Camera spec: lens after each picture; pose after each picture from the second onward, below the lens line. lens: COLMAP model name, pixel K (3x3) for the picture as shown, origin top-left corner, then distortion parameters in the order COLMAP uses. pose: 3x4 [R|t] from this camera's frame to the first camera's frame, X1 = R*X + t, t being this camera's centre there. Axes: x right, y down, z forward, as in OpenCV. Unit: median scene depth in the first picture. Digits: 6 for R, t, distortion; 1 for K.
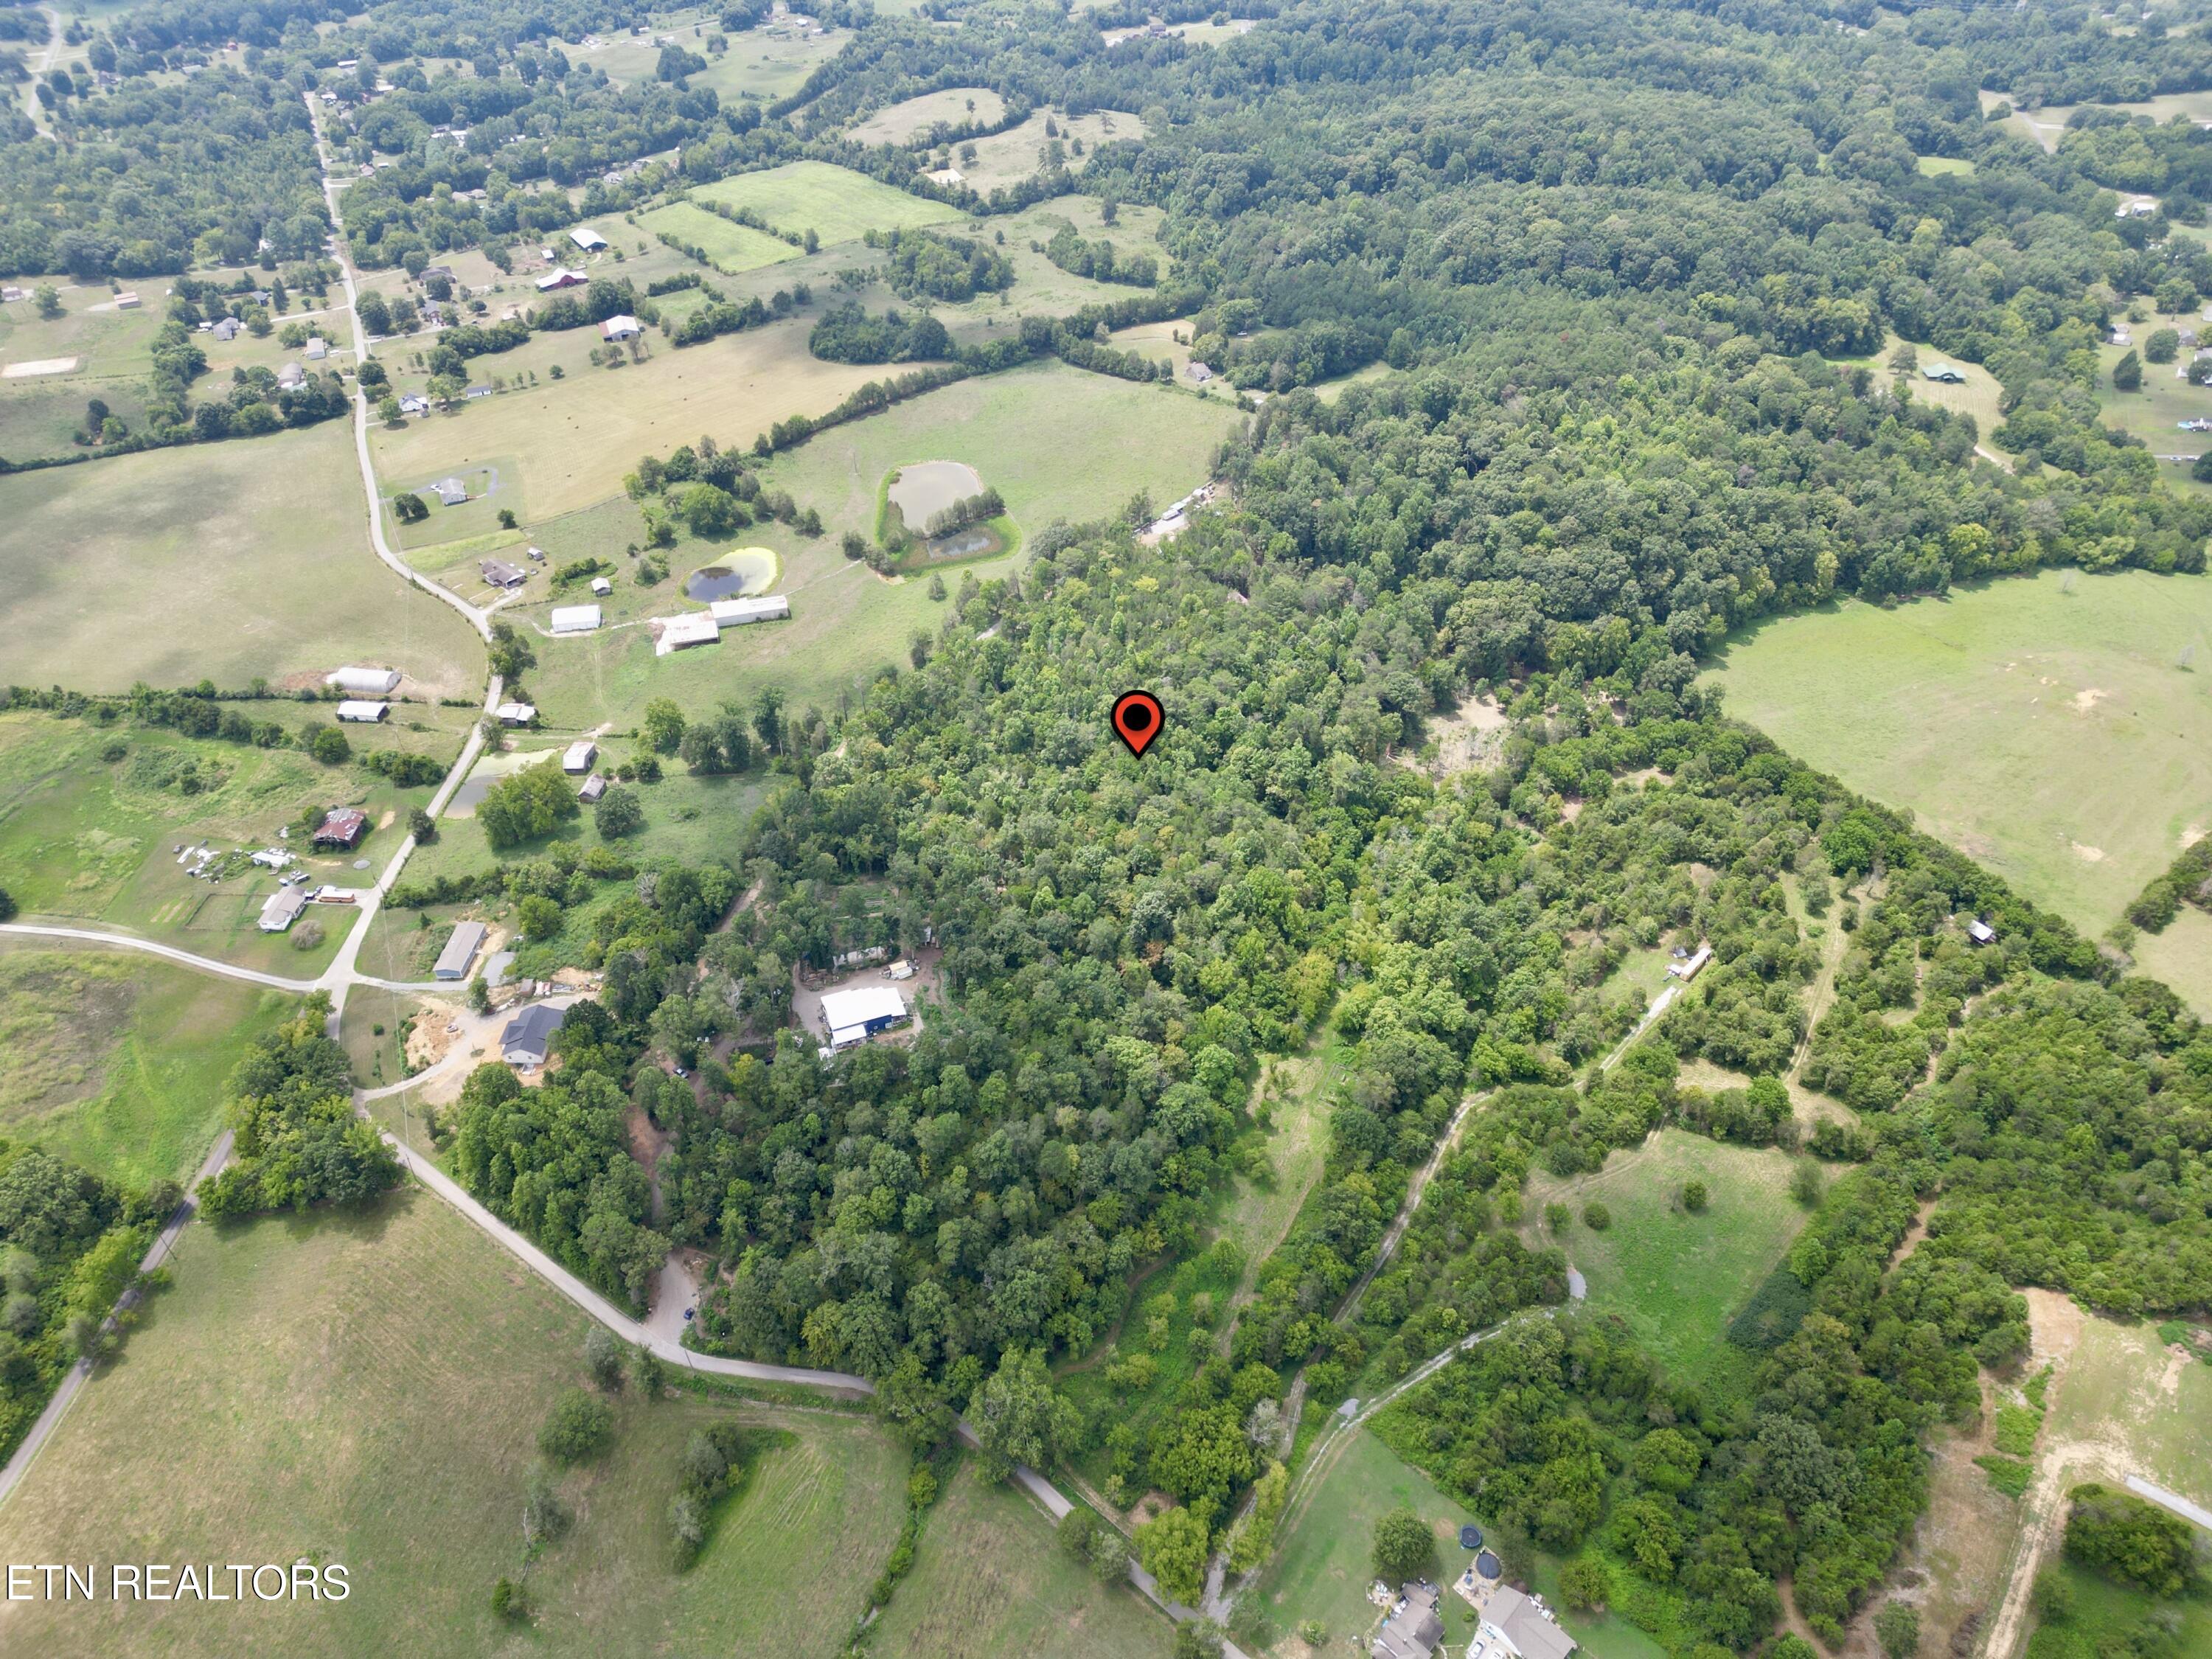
lens RADIAL K [[1604.9, 0, 1103.4], [0, 1604.9, 789.9], [0, 0, 1]] dist [0.066166, -0.065439]
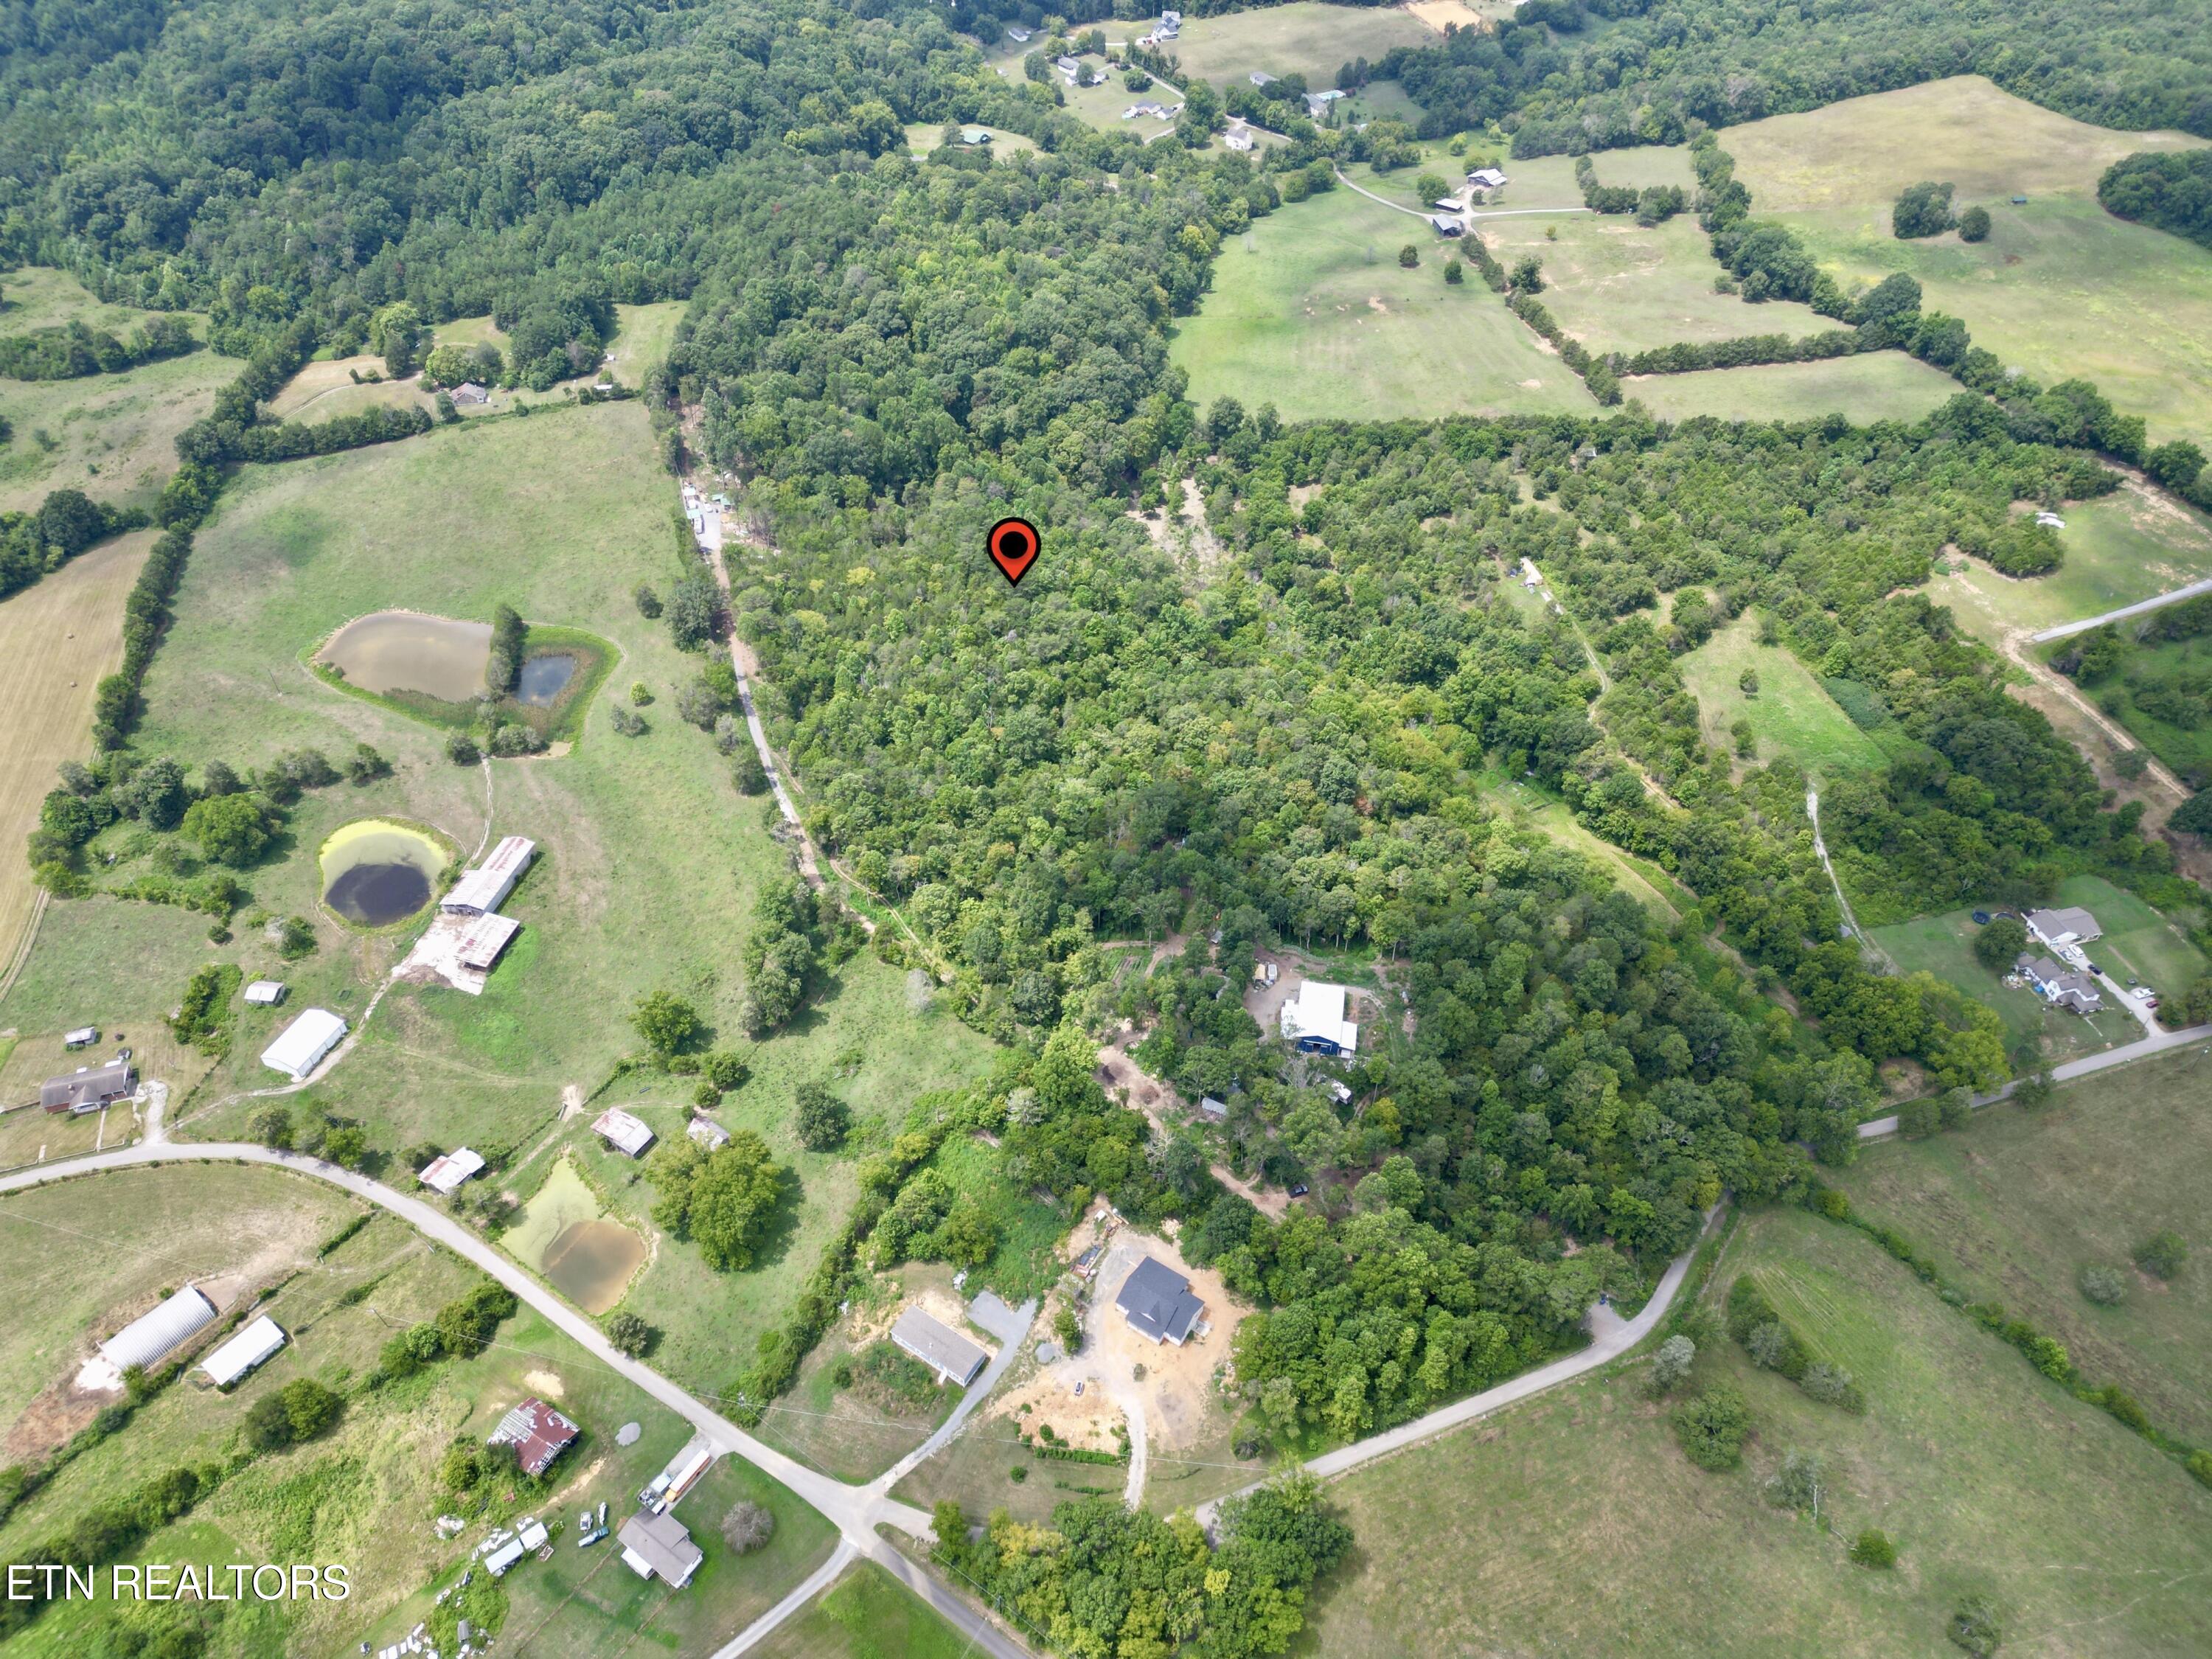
lens RADIAL K [[1604.9, 0, 1103.4], [0, 1604.9, 789.9], [0, 0, 1]] dist [0.066166, -0.065439]
pose [[0.513867, -0.559336, 0.650449, -0.573080], [0.509985, 0.808865, 0.292664, -0.234280], [-0.689823, 0.181329, 0.700902, 0.316219]]
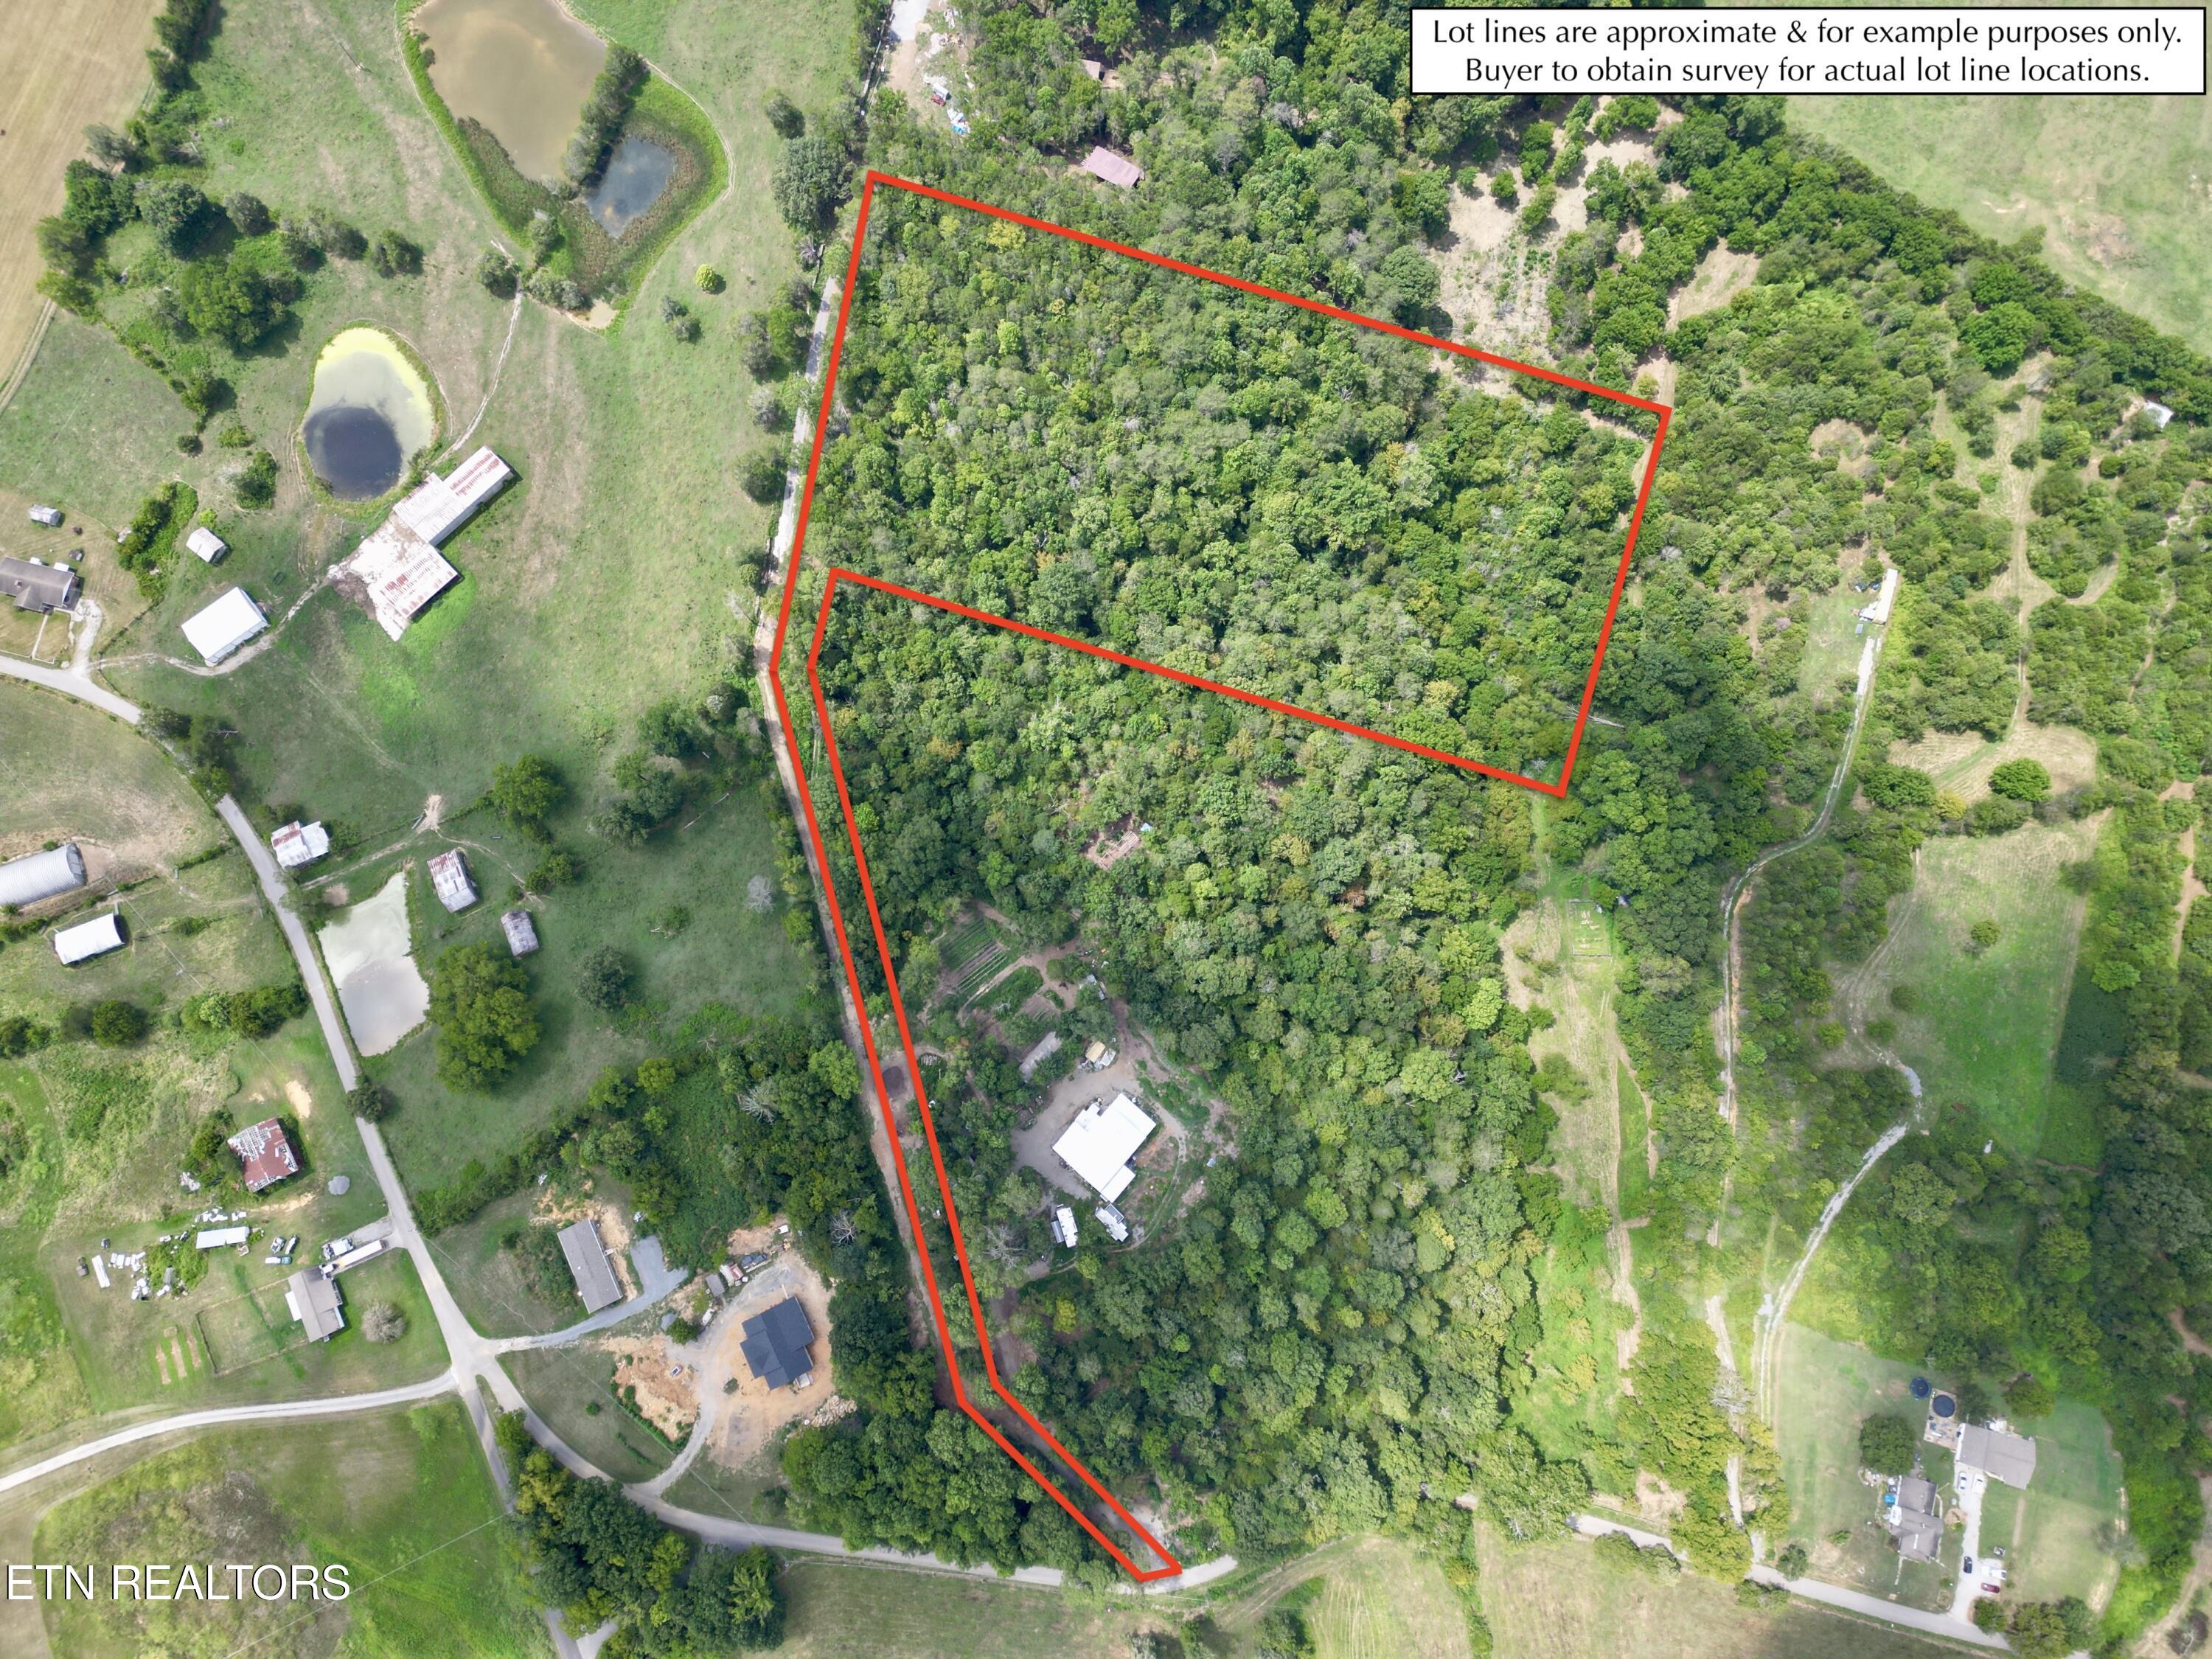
lens RADIAL K [[1604.9, 0, 1103.4], [0, 1604.9, 789.9], [0, 0, 1]] dist [0.066166, -0.065439]
pose [[0.882191, -0.464443, 0.077671, -0.100989], [0.286099, 0.659657, 0.694982, -0.452277], [-0.374015, -0.590885, 0.714820, 0.382158]]
